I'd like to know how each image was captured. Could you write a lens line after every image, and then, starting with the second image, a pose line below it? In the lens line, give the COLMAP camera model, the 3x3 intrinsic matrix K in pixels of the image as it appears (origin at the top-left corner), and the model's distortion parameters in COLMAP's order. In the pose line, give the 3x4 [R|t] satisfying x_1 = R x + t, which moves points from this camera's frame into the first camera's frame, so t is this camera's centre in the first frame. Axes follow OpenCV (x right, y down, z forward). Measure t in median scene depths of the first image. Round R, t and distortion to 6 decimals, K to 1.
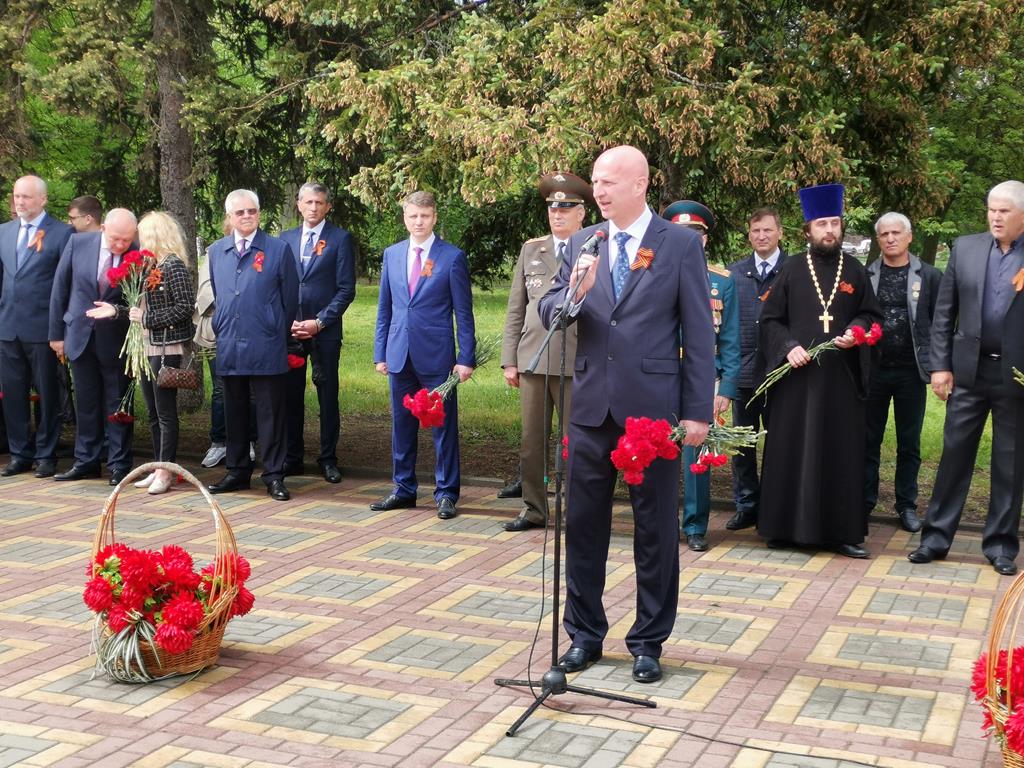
lens RADIAL K [[1579.8, 0, 529.5], [0, 1579.8, 416.2], [0, 0, 1]] dist [0.021806, 0.000000]
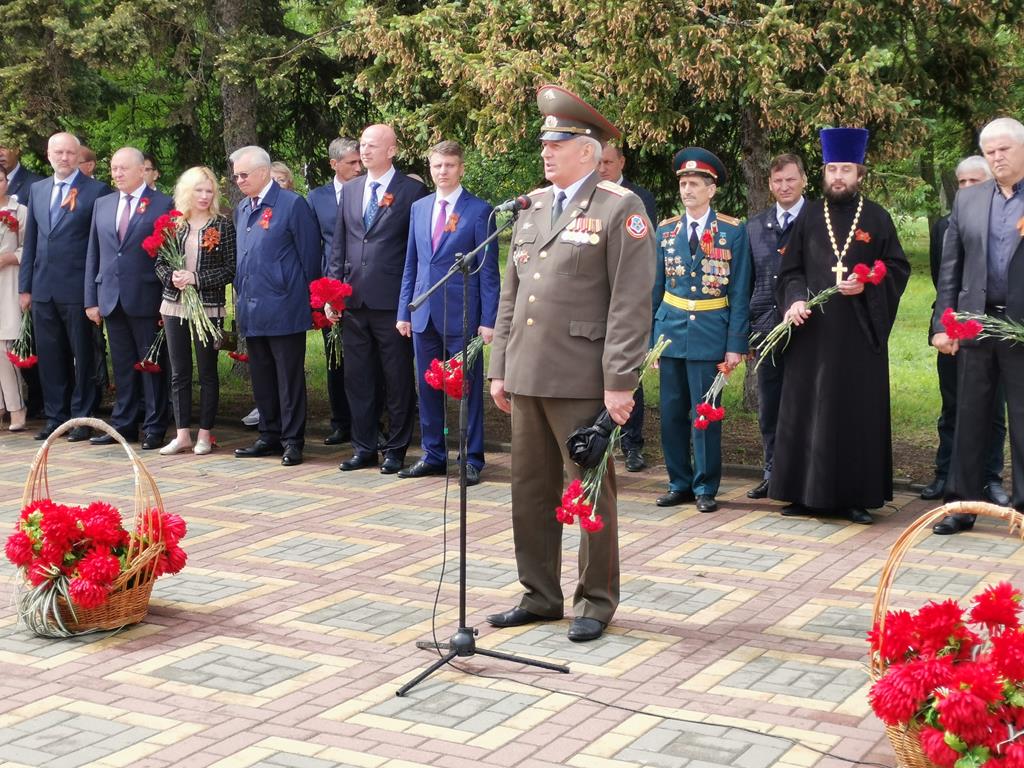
lens RADIAL K [[1741.2, 0, 530.1], [0, 1741.2, 390.8], [0, 0, 1]] dist [0.012773, 0.000000]
pose [[0.992261, 0.001487, -0.124159, 0.133564], [-0.001511, 0.999999, -0.000095, 0.008987], [0.124158, 0.000282, 0.992262, -0.039290]]
